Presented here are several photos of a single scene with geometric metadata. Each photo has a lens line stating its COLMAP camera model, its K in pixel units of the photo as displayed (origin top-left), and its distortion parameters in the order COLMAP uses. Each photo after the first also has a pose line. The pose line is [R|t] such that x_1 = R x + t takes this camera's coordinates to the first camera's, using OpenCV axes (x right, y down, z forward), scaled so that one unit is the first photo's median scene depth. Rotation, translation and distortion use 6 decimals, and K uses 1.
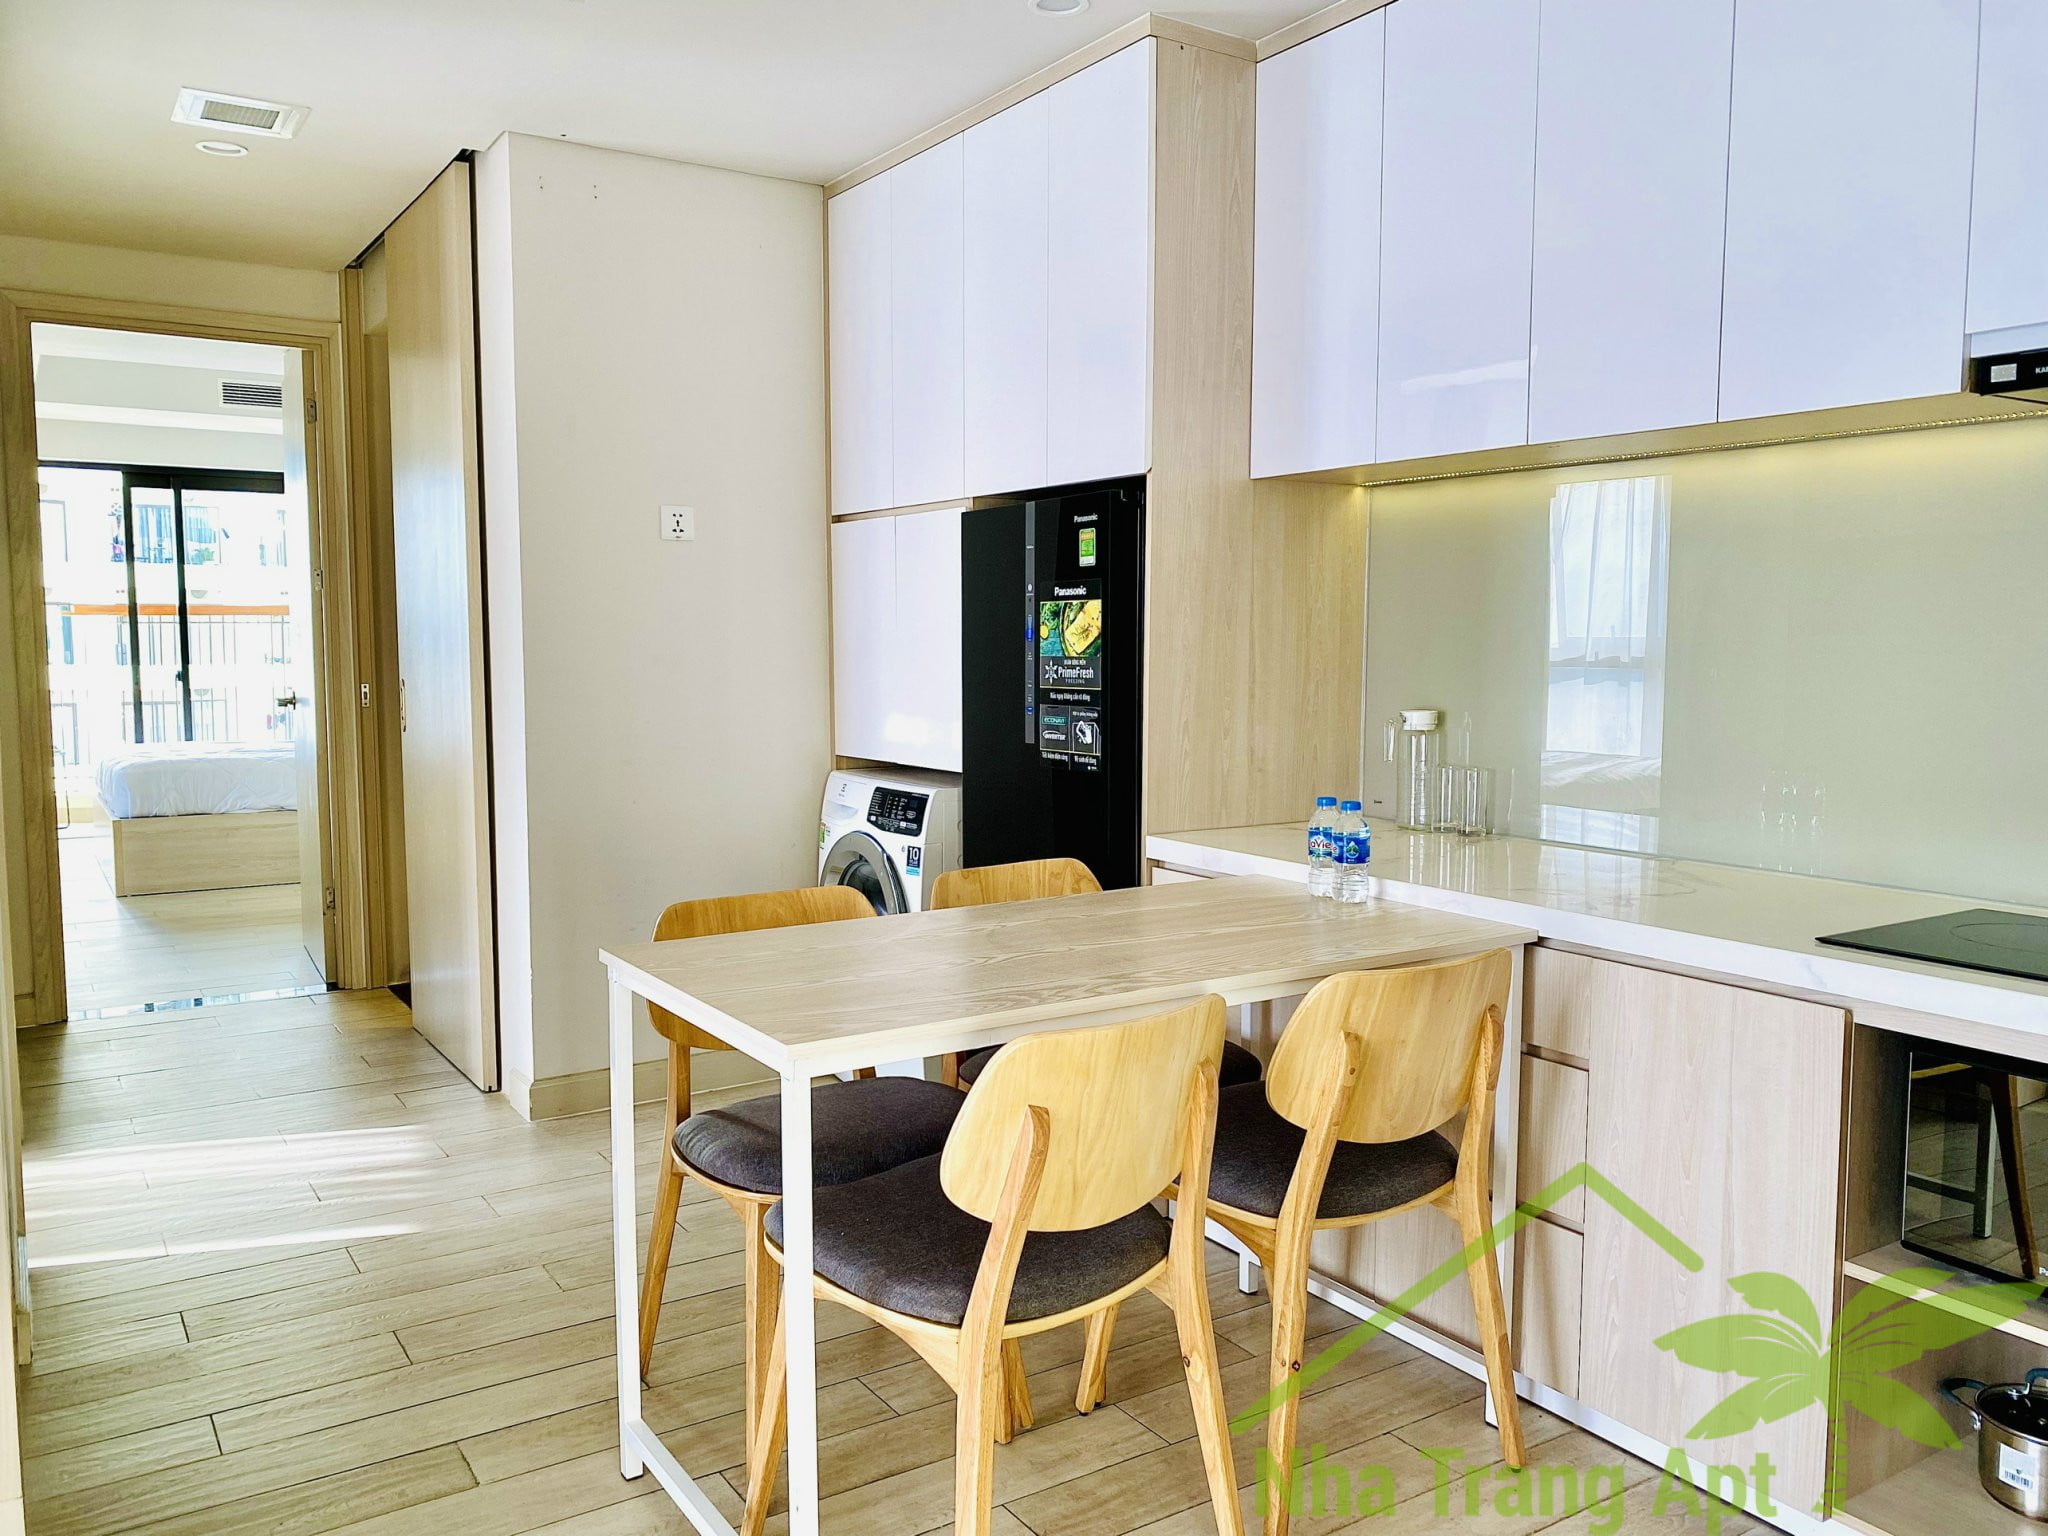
lens RADIAL K [[1538.1, 0, 1031.6], [0, 1538.1, 769.0], [0, 0, 1]] dist [0.058817, -0.146846]
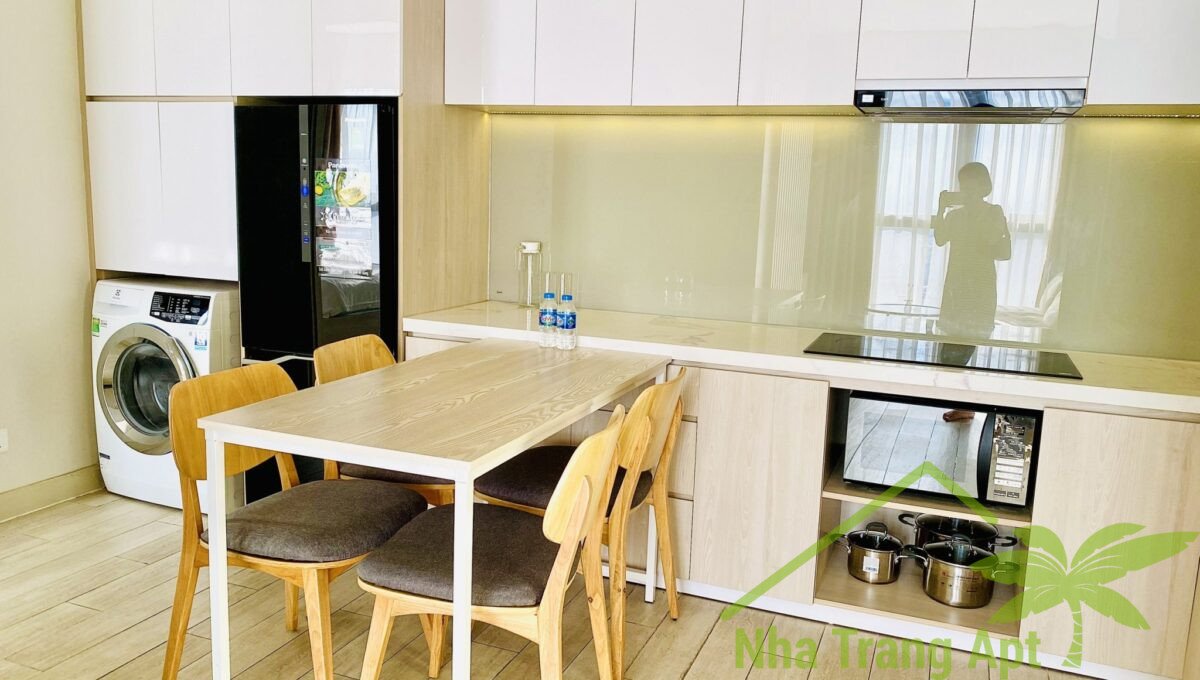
lens RADIAL K [[900.0, 0, 603.5], [0, 900.0, 341.8], [0, 0, 1]] dist [0.055000, -0.142951]
pose [[0.806776, -0.064196, 0.587360, -0.467391], [0.012145, 0.995672, 0.092141, -0.026064], [-0.590733, -0.067203, 0.804064, 0.122007]]
